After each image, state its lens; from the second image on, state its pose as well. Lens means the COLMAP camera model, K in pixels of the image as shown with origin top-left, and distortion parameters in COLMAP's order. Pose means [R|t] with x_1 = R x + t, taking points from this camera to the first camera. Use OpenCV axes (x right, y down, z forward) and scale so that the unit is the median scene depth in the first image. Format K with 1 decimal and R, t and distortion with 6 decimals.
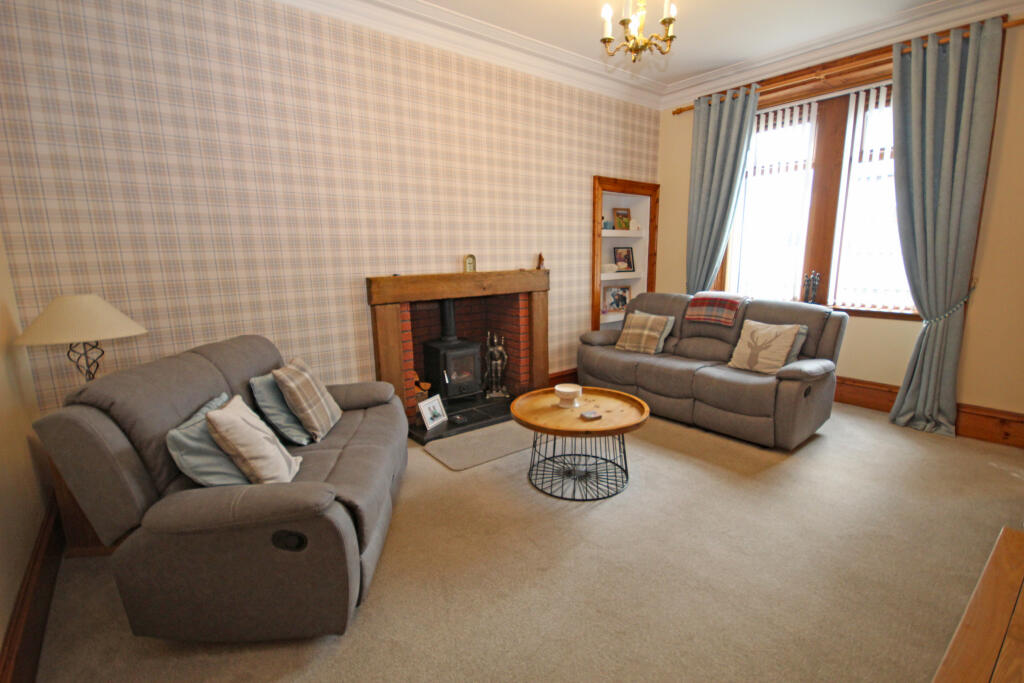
lens RADIAL K [[472.6, 0, 519.5], [0, 472.6, 344.2], [0, 0, 1]] dist [-0.000887, -0.000064]
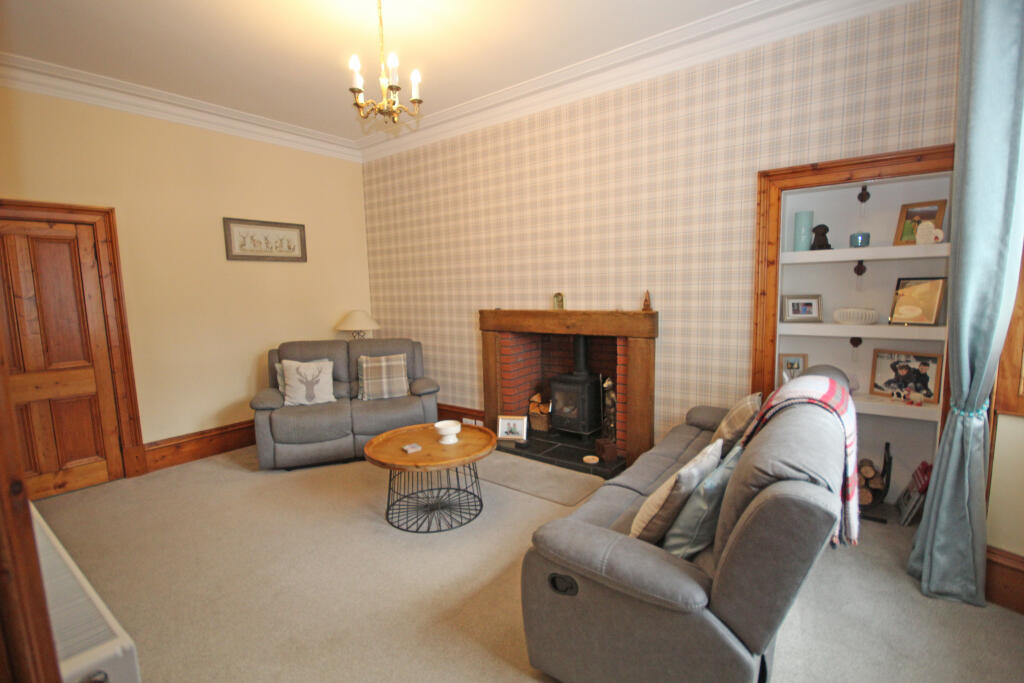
lens RADIAL K [[472.6, 0, 519.5], [0, 472.6, 344.2], [0, 0, 1]] dist [-0.000887, -0.000064]
pose [[0.247442, 0.119686, -0.961482, 0.779040], [-0.166077, 0.982894, 0.079611, -0.131704], [0.954563, 0.139981, 0.263086, 0.592712]]
